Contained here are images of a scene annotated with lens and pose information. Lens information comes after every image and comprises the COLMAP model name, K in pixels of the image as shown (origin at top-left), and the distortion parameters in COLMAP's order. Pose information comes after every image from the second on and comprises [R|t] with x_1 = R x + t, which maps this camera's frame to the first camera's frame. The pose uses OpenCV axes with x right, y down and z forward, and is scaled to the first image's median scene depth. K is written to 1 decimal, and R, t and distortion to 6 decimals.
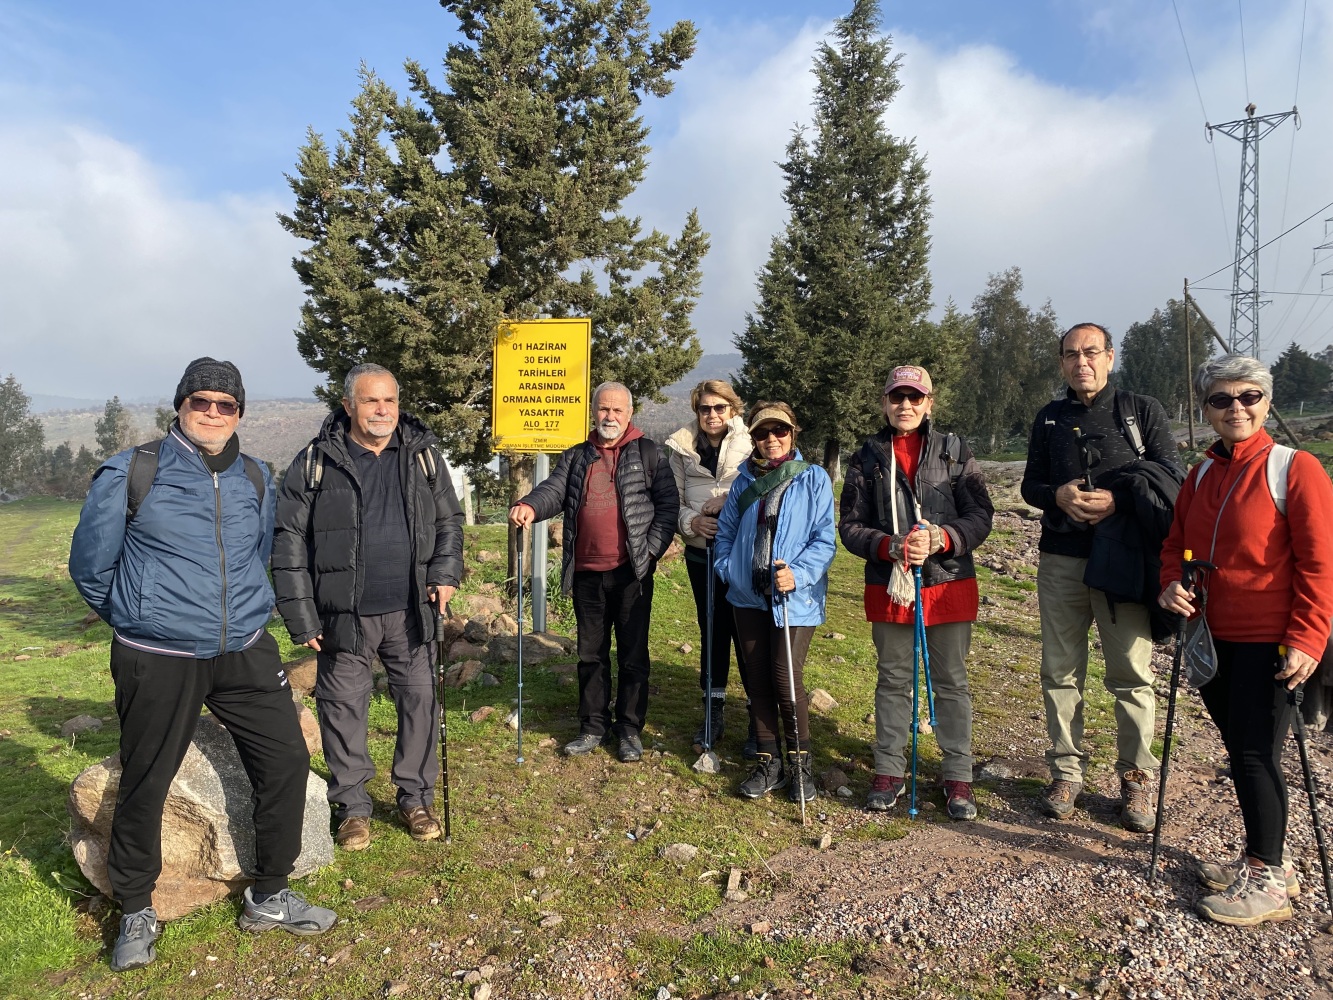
lens RADIAL K [[1008.5, 0, 662.7], [0, 1008.5, 493.4], [0, 0, 1]] dist [0.053053, -0.078459]
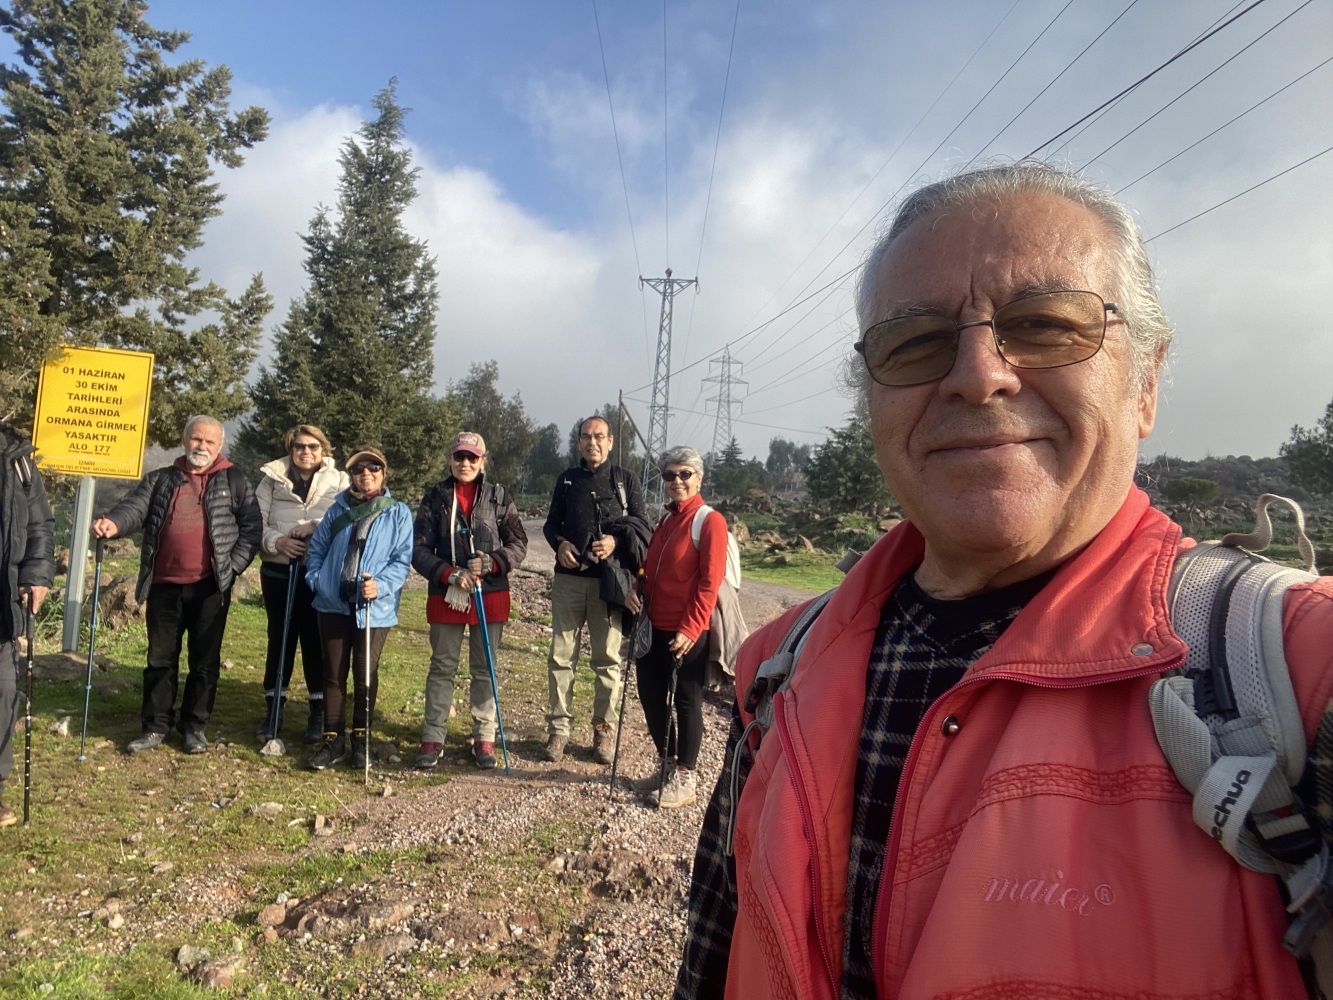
lens RADIAL K [[895.3, 0, 666.5], [0, 895.3, 500.0], [0, 0, 1]] dist [0.056713, -0.066142]
pose [[0.857479, 0.073457, 0.509249, -0.091520], [-0.046275, 0.996755, -0.065860, 0.020745], [-0.512434, 0.032908, 0.858096, -0.109690]]
